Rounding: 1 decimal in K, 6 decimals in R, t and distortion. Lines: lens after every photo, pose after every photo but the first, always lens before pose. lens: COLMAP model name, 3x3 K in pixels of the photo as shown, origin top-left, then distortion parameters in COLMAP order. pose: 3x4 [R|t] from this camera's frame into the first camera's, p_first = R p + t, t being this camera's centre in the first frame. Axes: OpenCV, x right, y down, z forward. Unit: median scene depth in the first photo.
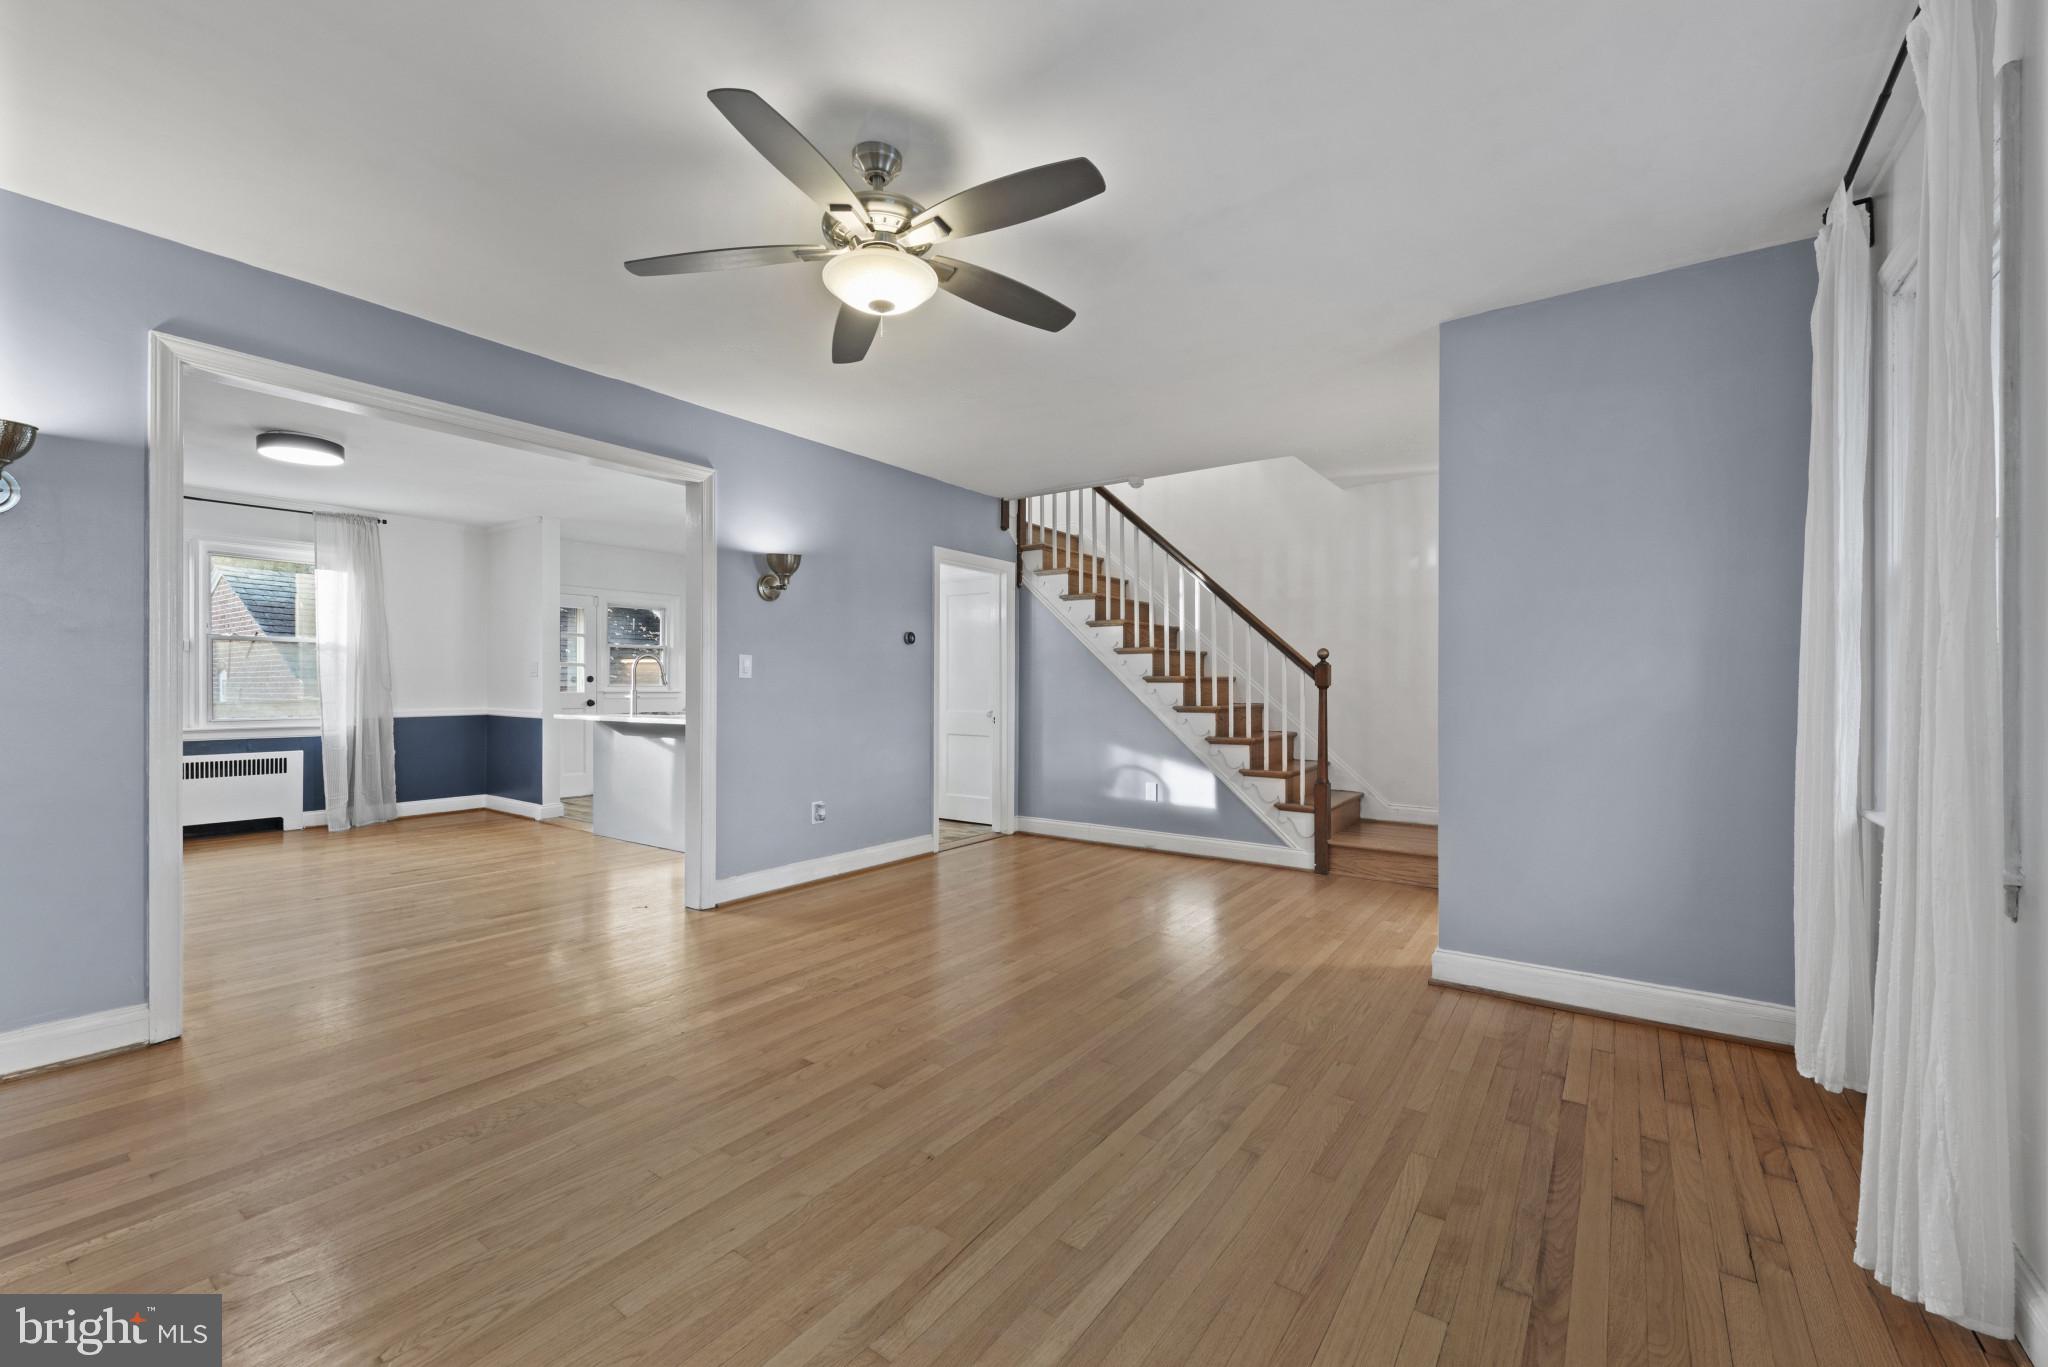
lens RADIAL K [[833.5, 0, 1018.1], [0, 833.5, 687.1], [0, 0, 1]] dist [0.014540, -0.006049]
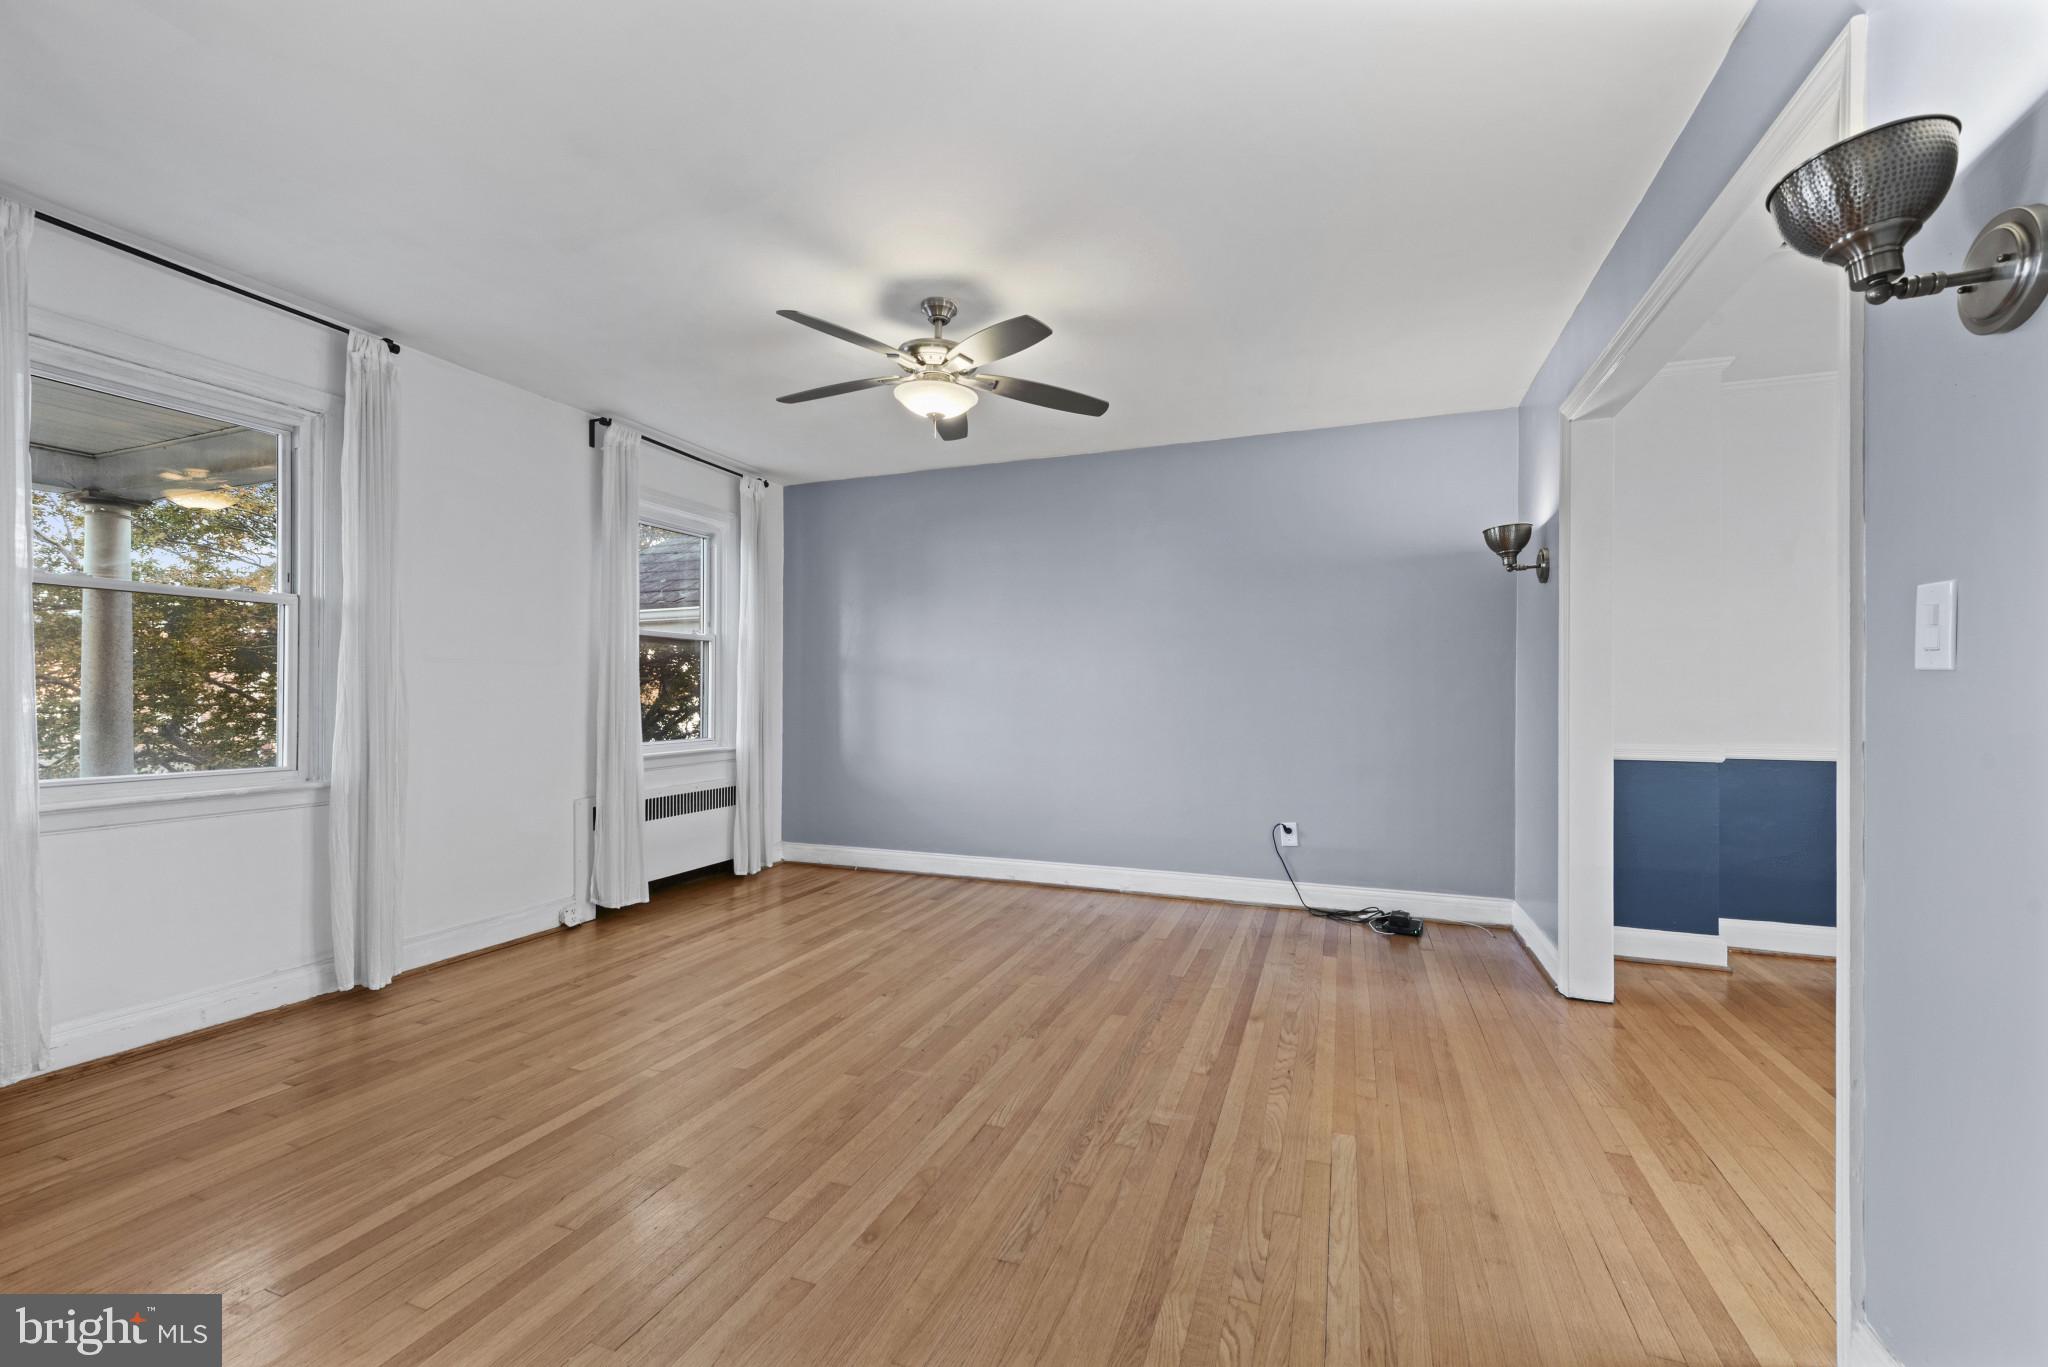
lens RADIAL K [[833.5, 0, 1013.8], [0, 833.5, 695.6], [0, 0, 1]] dist [0.014540, -0.006049]
pose [[-0.967514, -0.005550, -0.252757, 0.020355], [-0.005495, 0.999984, -0.000924, 0.000250], [0.252758, 0.000495, -0.967529, 0.922617]]
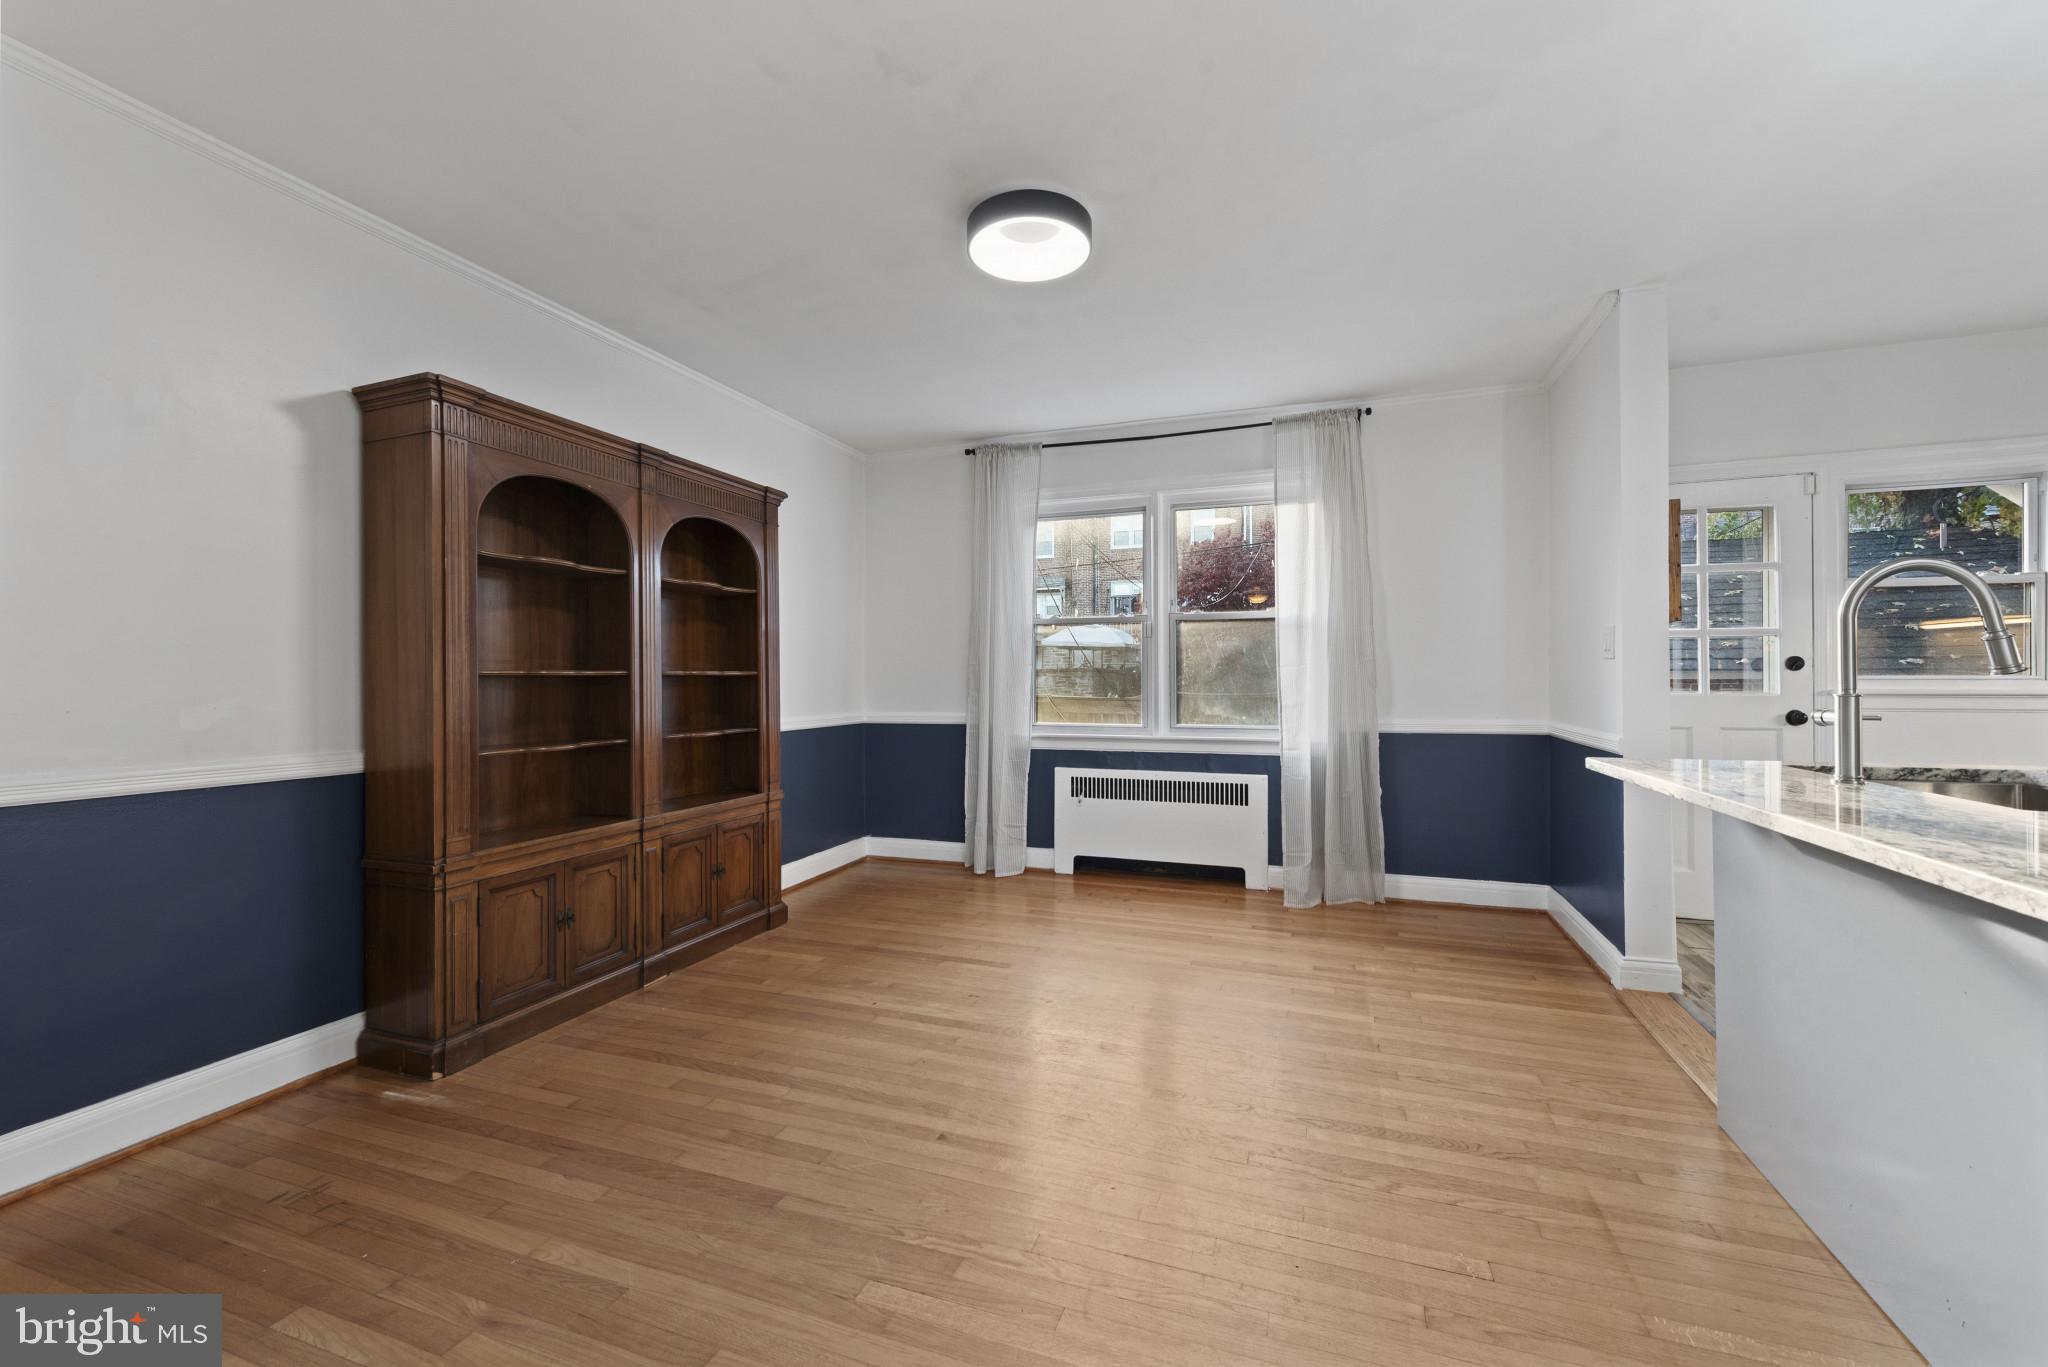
lens RADIAL K [[833.5, 0, 1023.5], [0, 833.5, 675.9], [0, 0, 1]] dist [0.014540, -0.006049]
pose [[0.274576, -0.006741, -0.961542, -0.293554], [0.002335, 0.999977, -0.006344, -0.001802], [0.961563, -0.000503, 0.274585, 0.722497]]
